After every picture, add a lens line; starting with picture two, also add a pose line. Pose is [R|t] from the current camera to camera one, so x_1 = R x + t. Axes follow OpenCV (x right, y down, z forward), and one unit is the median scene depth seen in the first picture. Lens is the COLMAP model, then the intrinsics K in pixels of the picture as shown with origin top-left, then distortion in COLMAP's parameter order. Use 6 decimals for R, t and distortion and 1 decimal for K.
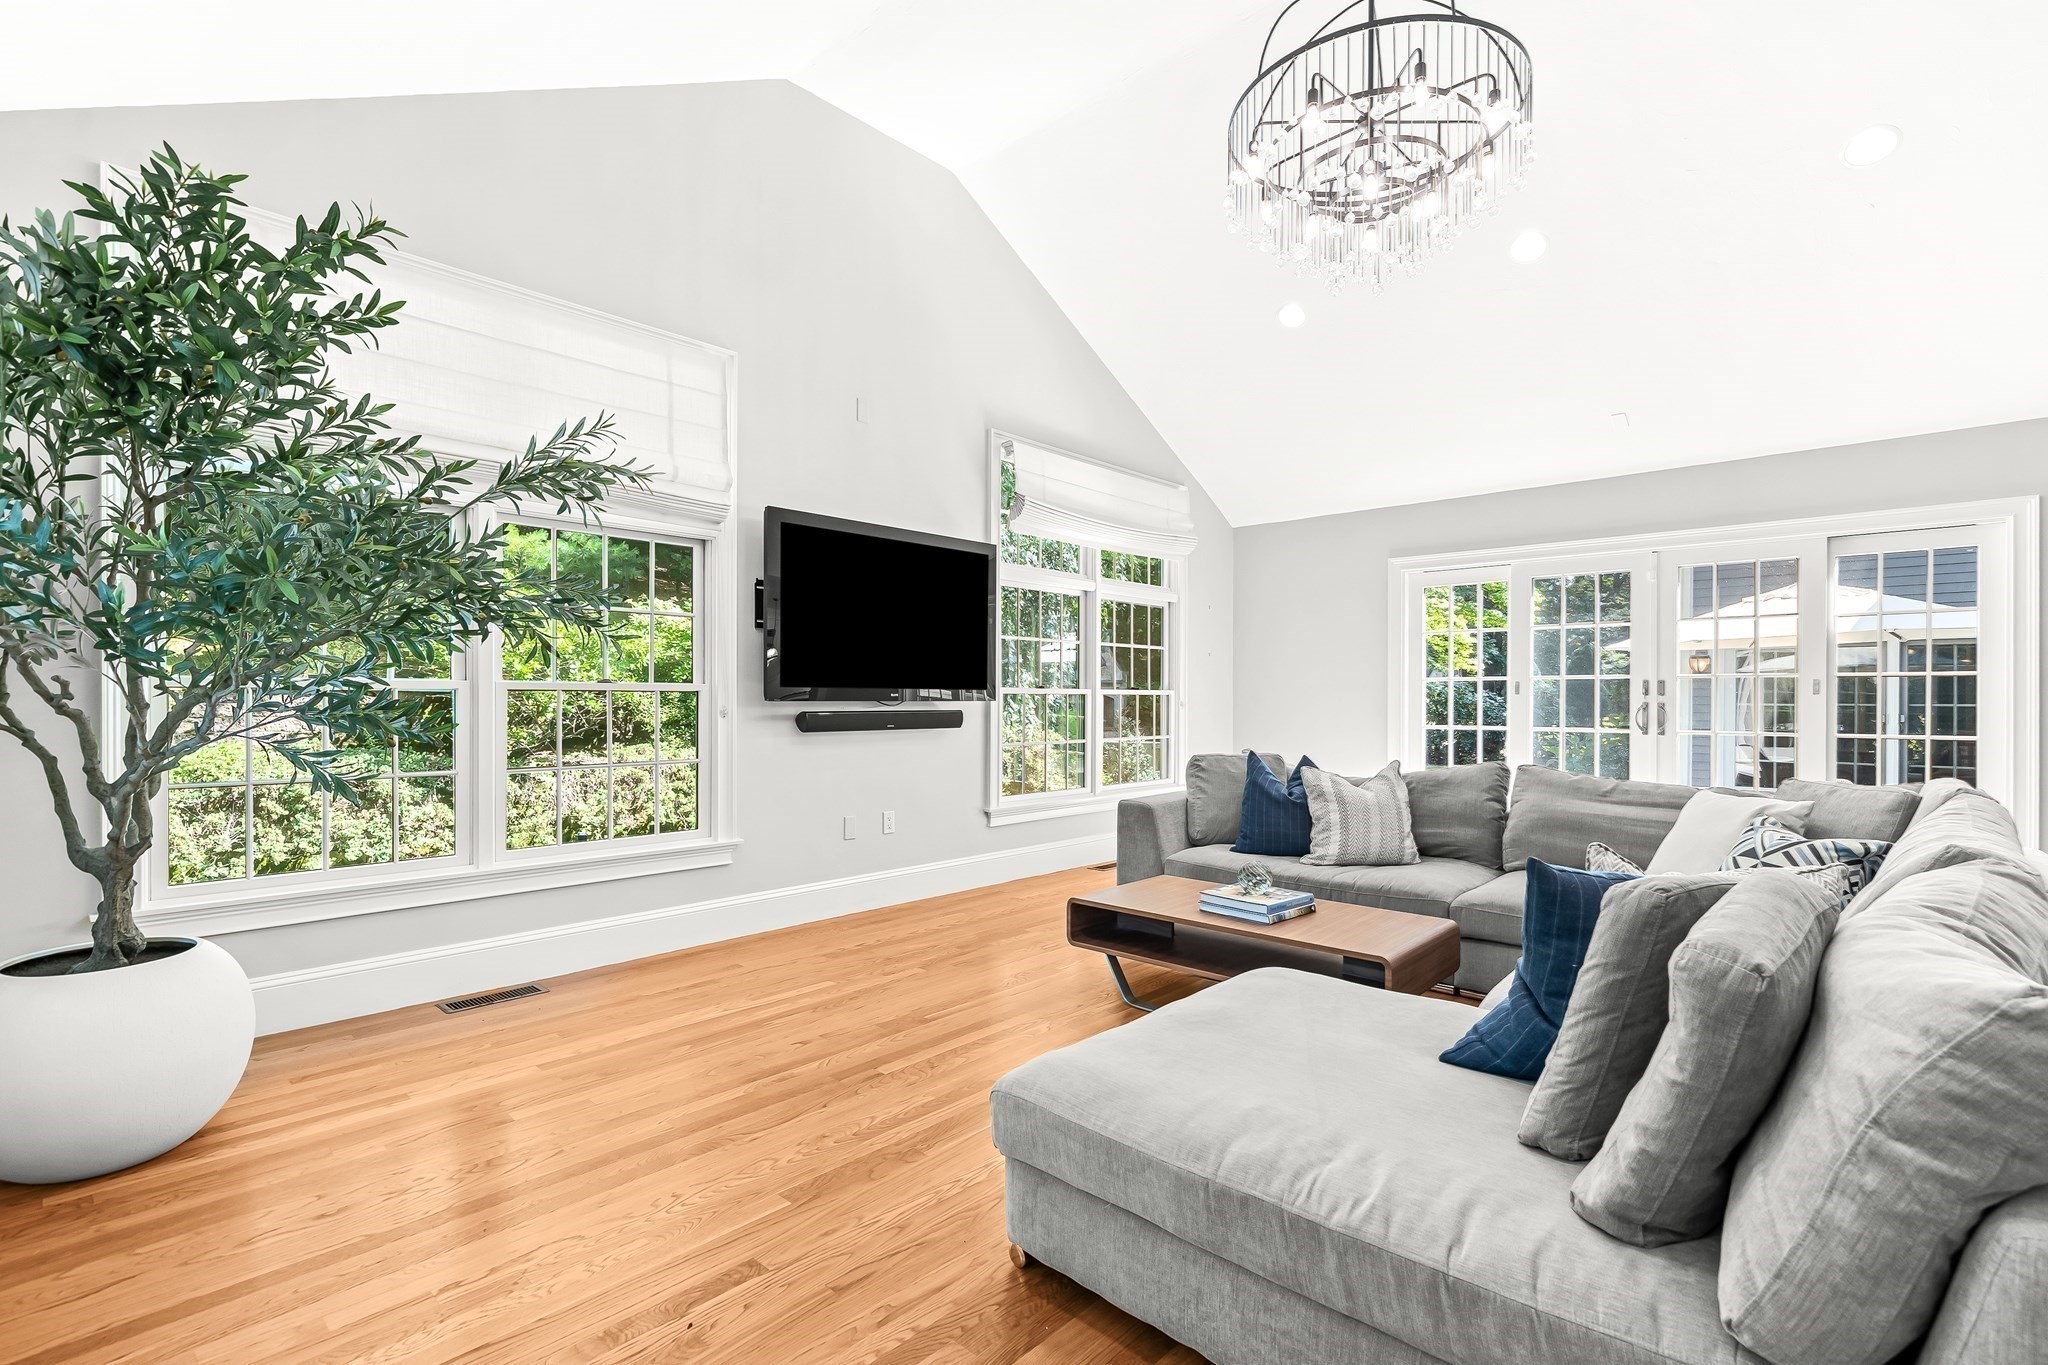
lens RADIAL K [[945.0, 0, 1021.1], [0, 945.0, 684.3], [0, 0, 1]] dist [-0.000078, 0.000947]
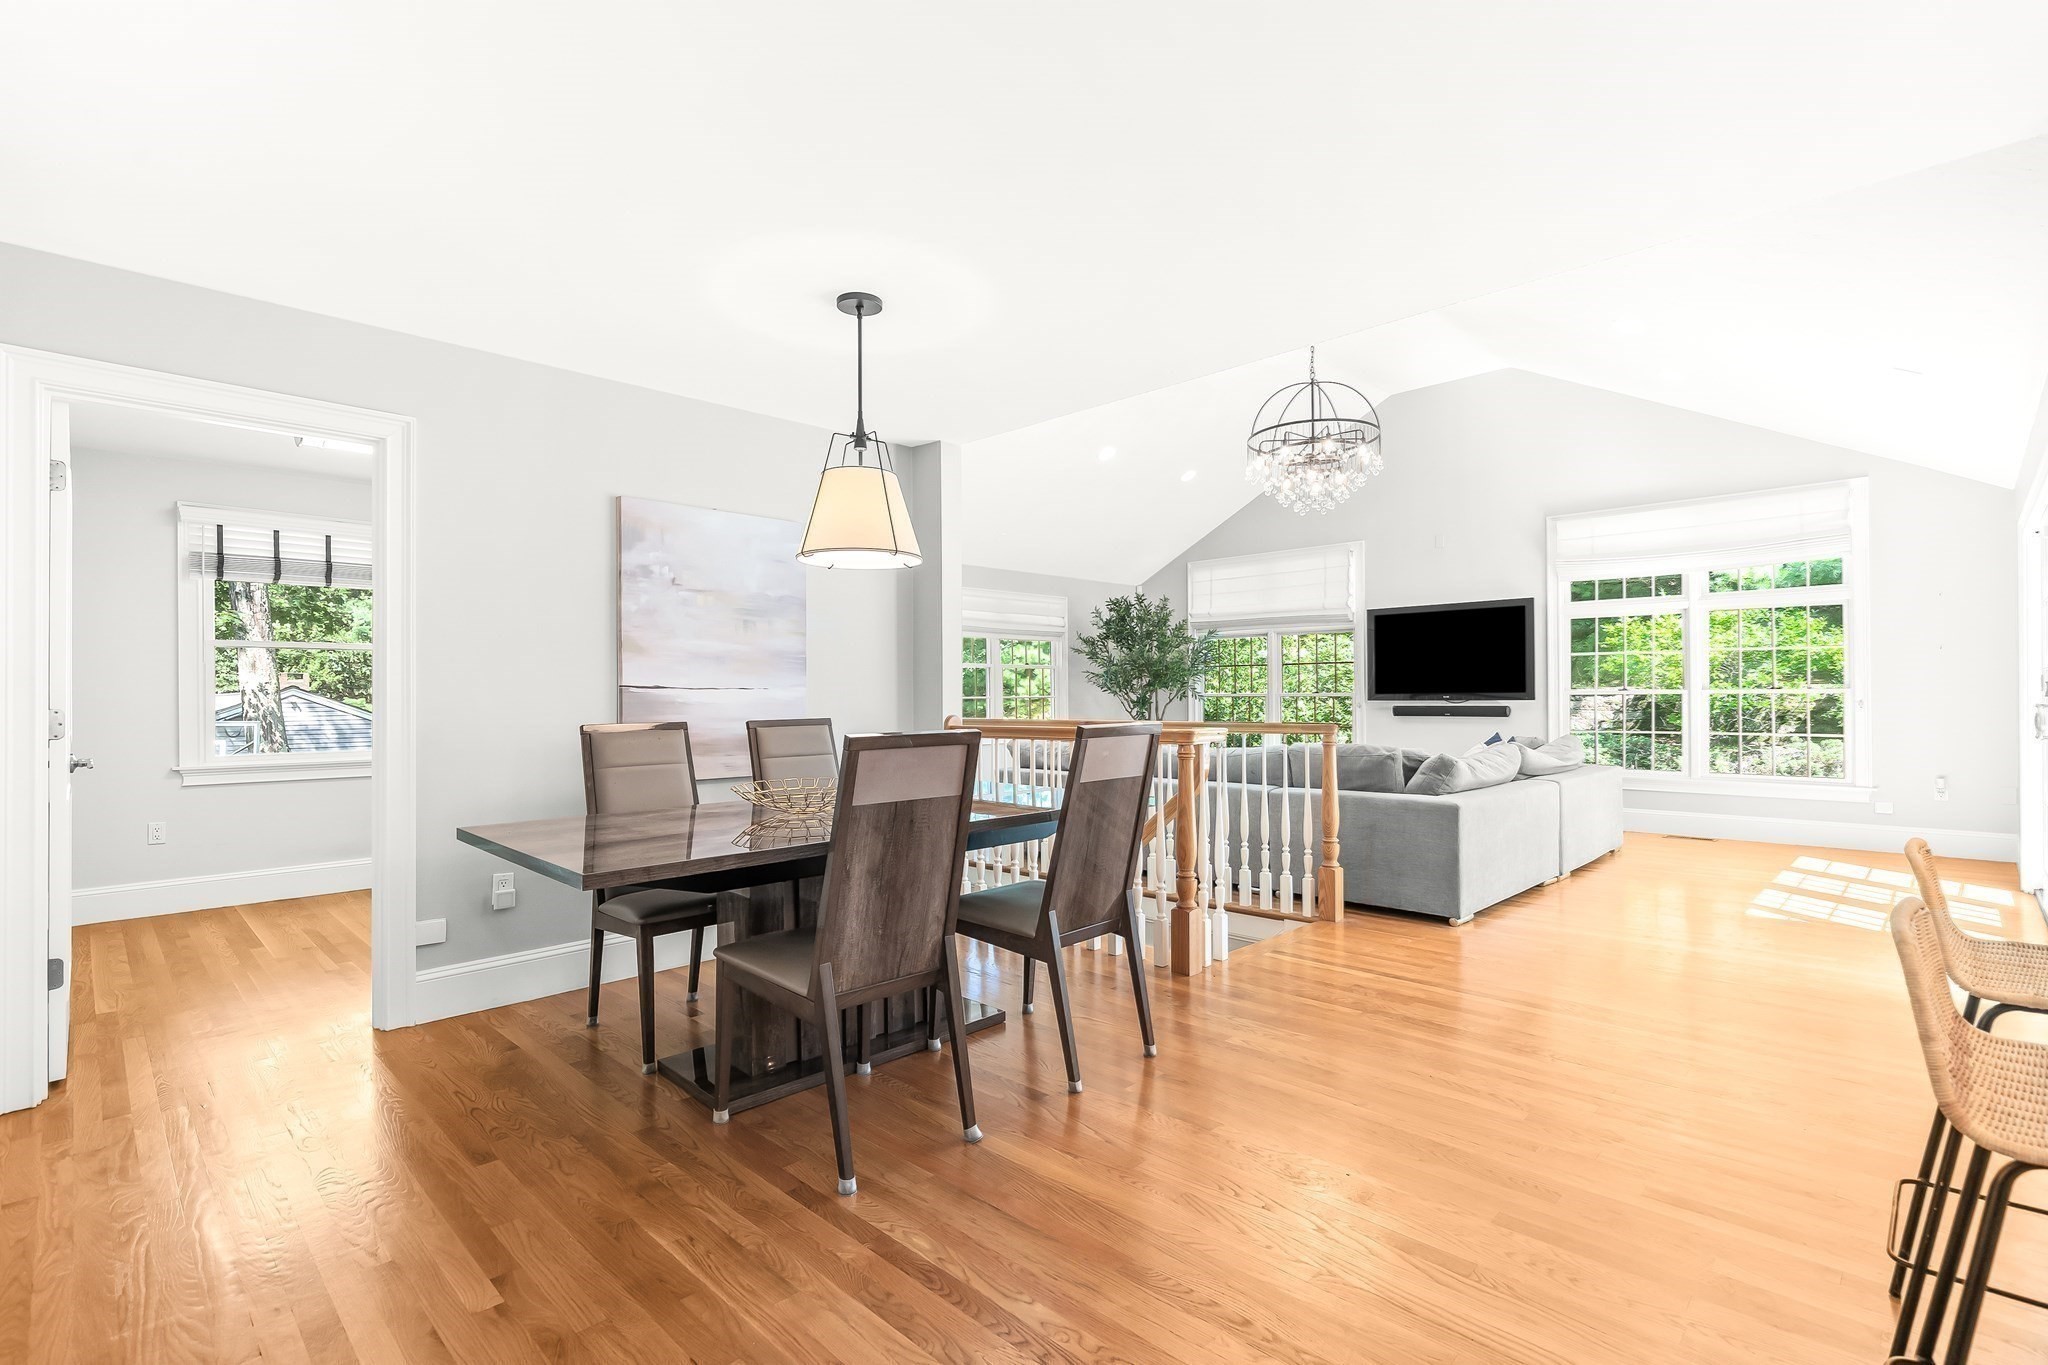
lens RADIAL K [[957.3, 0, 1057.5], [0, 957.3, 689.4], [0, 0, 1]] dist [0.000956, 0.000163]
pose [[-0.006434, -0.010346, -0.999926, 1.485396], [0.019327, 0.999758, -0.010469, 0.001607], [0.999793, -0.019393, -0.006232, 0.246947]]
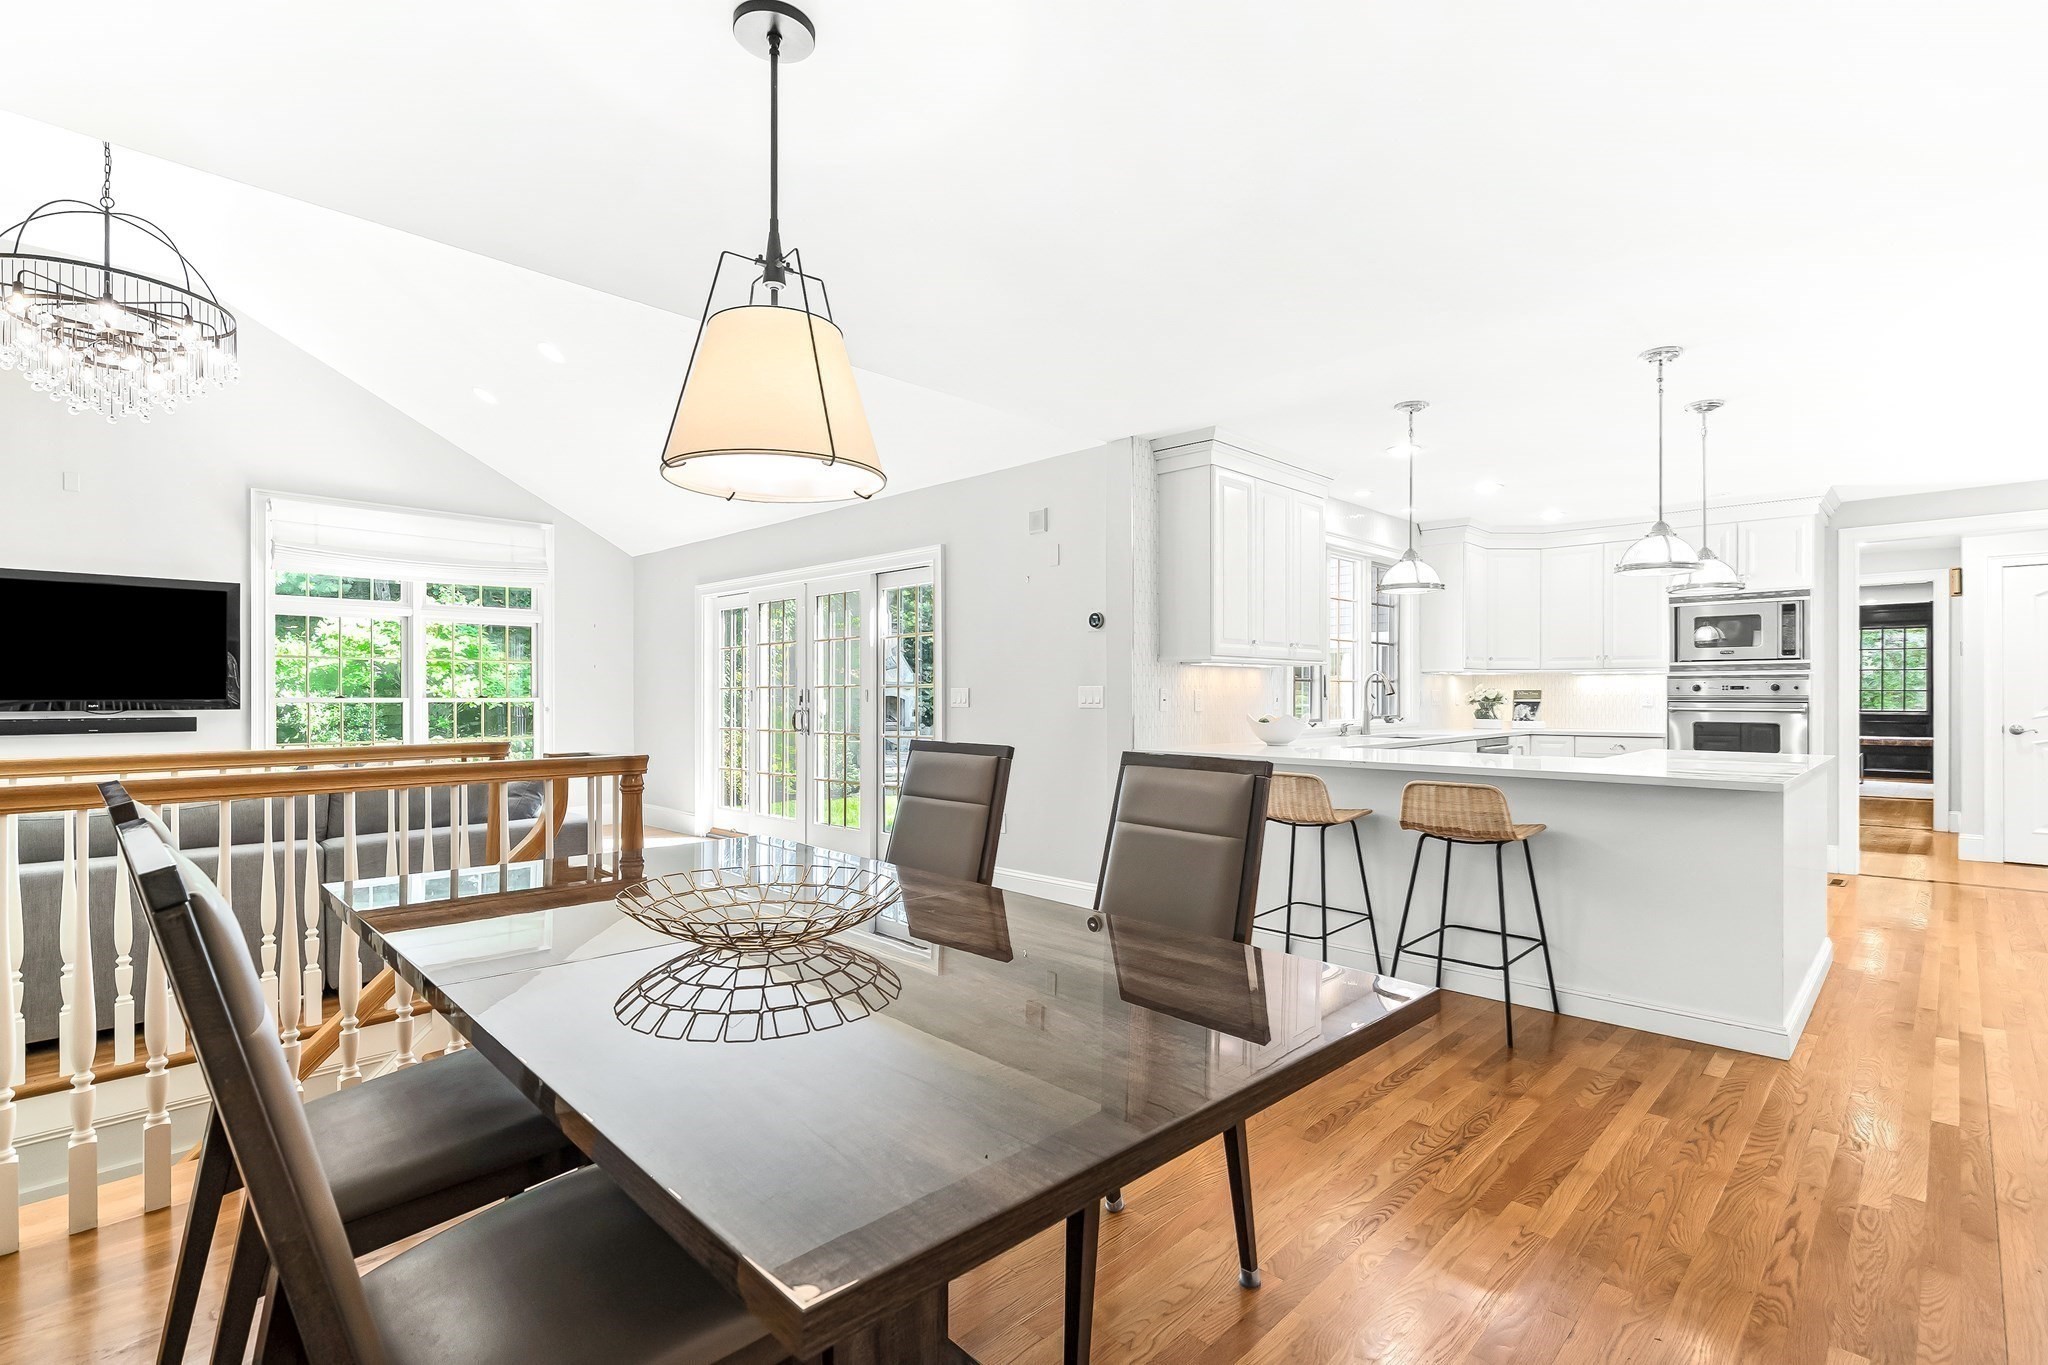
lens RADIAL K [[945.0, 0, 1021.1], [0, 945.0, 684.3], [0, 0, 1]] dist [-0.000078, 0.000947]
pose [[0.999449, -0.004510, -0.032887, 1.008717], [0.004542, 0.999989, 0.000918, -0.011537], [0.032883, -0.001067, 0.999459, -0.196753]]
